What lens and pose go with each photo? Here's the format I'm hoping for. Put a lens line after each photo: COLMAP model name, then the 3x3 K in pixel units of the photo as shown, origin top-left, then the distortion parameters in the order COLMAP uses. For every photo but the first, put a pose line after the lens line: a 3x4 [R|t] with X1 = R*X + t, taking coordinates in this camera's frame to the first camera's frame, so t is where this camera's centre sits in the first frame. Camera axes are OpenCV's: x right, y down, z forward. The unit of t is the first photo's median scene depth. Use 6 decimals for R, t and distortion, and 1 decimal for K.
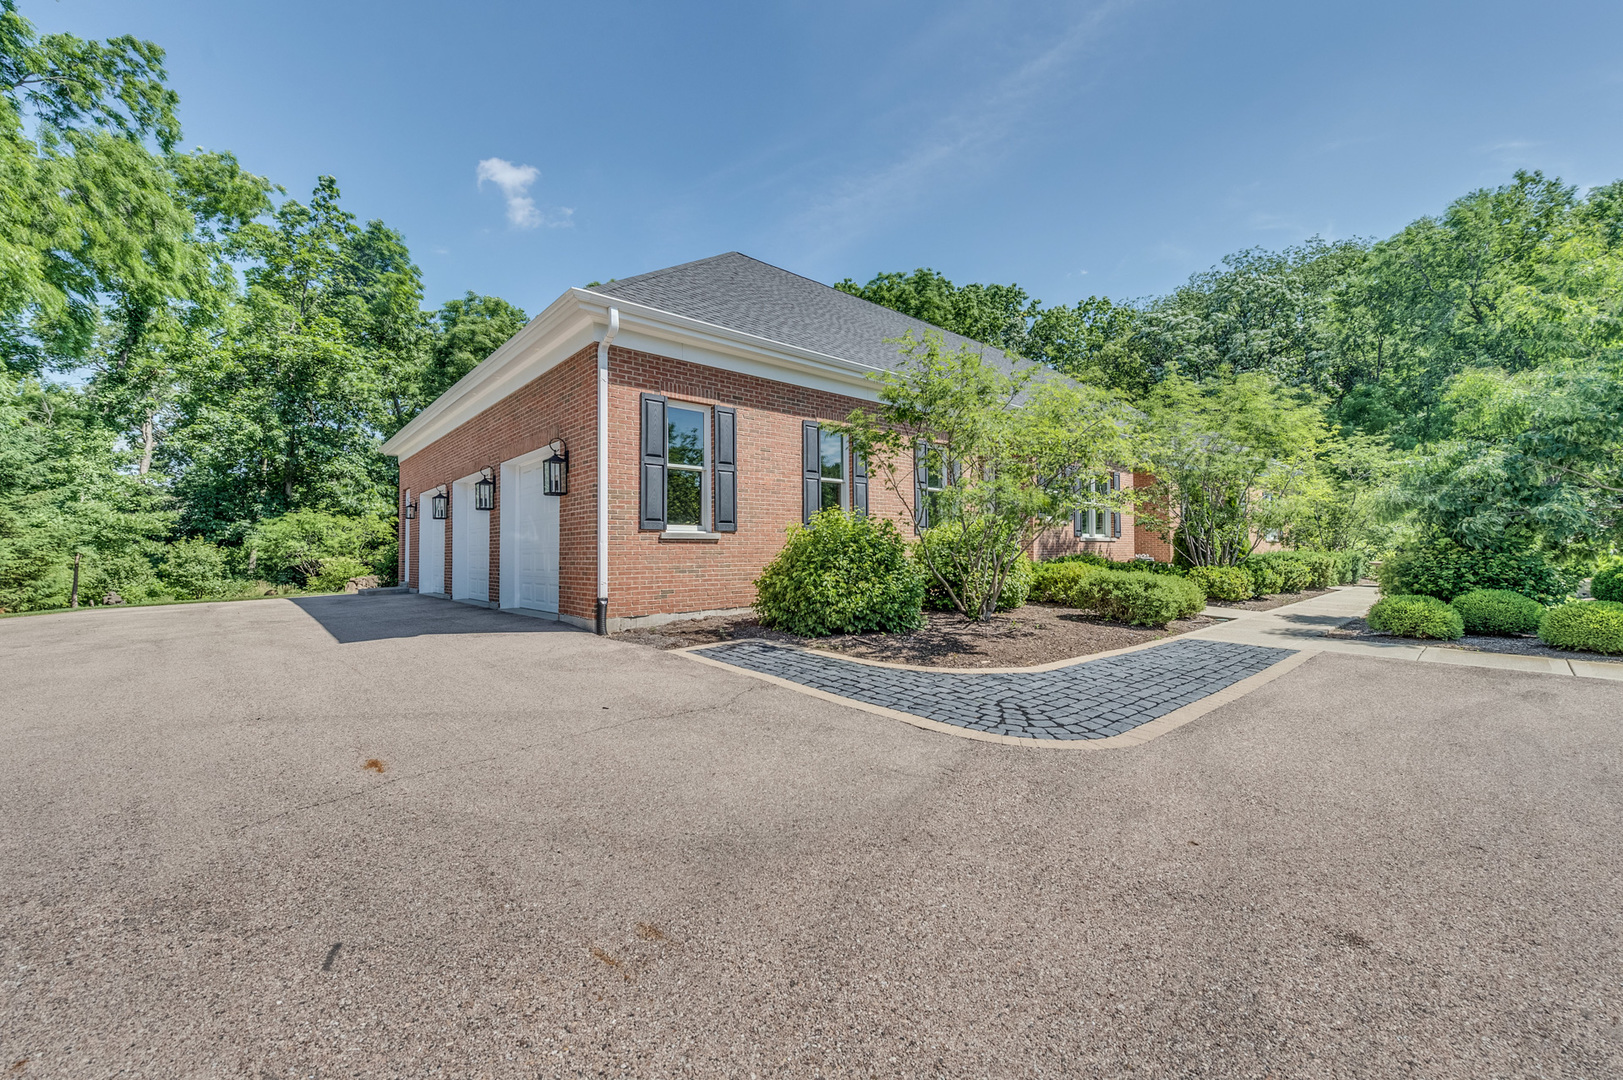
lens RADIAL K [[639.5, 0, 811.5], [0, 639.5, 540.0], [0, 0, 1]] dist [0.017613, -0.005097]
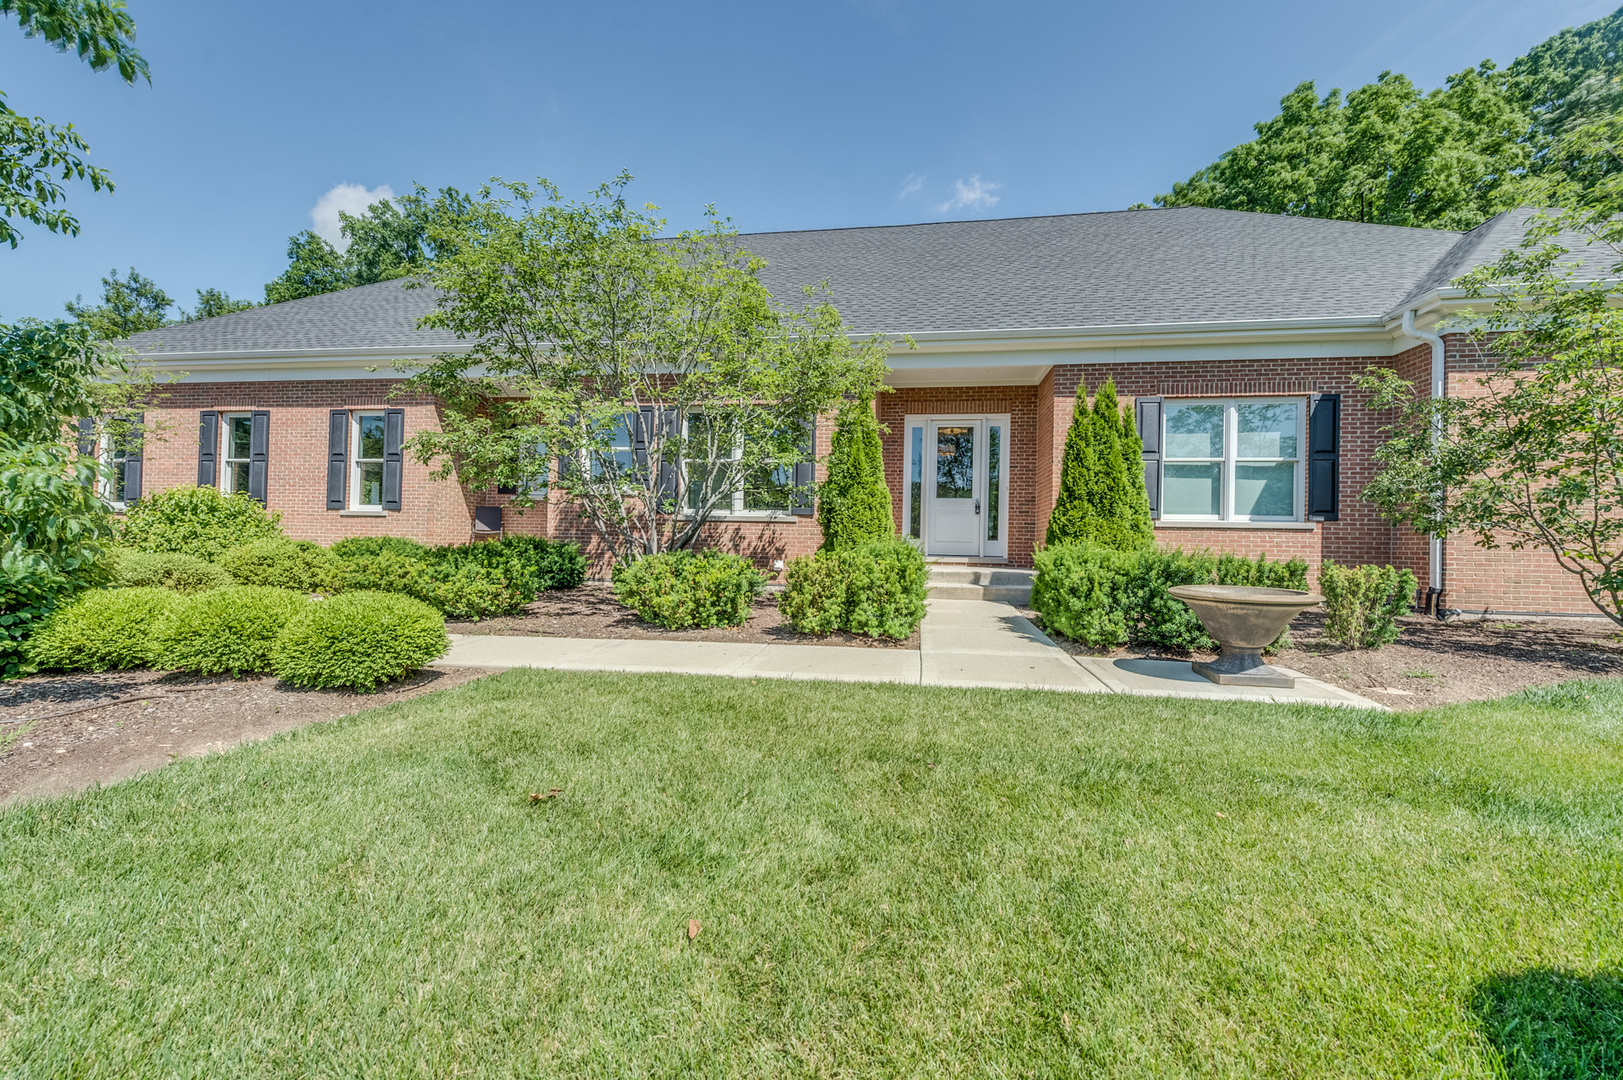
lens RADIAL K [[639.5, 0, 811.5], [0, 639.5, 540.0], [0, 0, 1]] dist [0.017613, -0.005097]
pose [[0.639992, 0.020924, -0.768097, 0.675955], [-0.010543, 0.999774, 0.018451, 0.006411], [0.768310, -0.003711, 0.640068, 0.441451]]
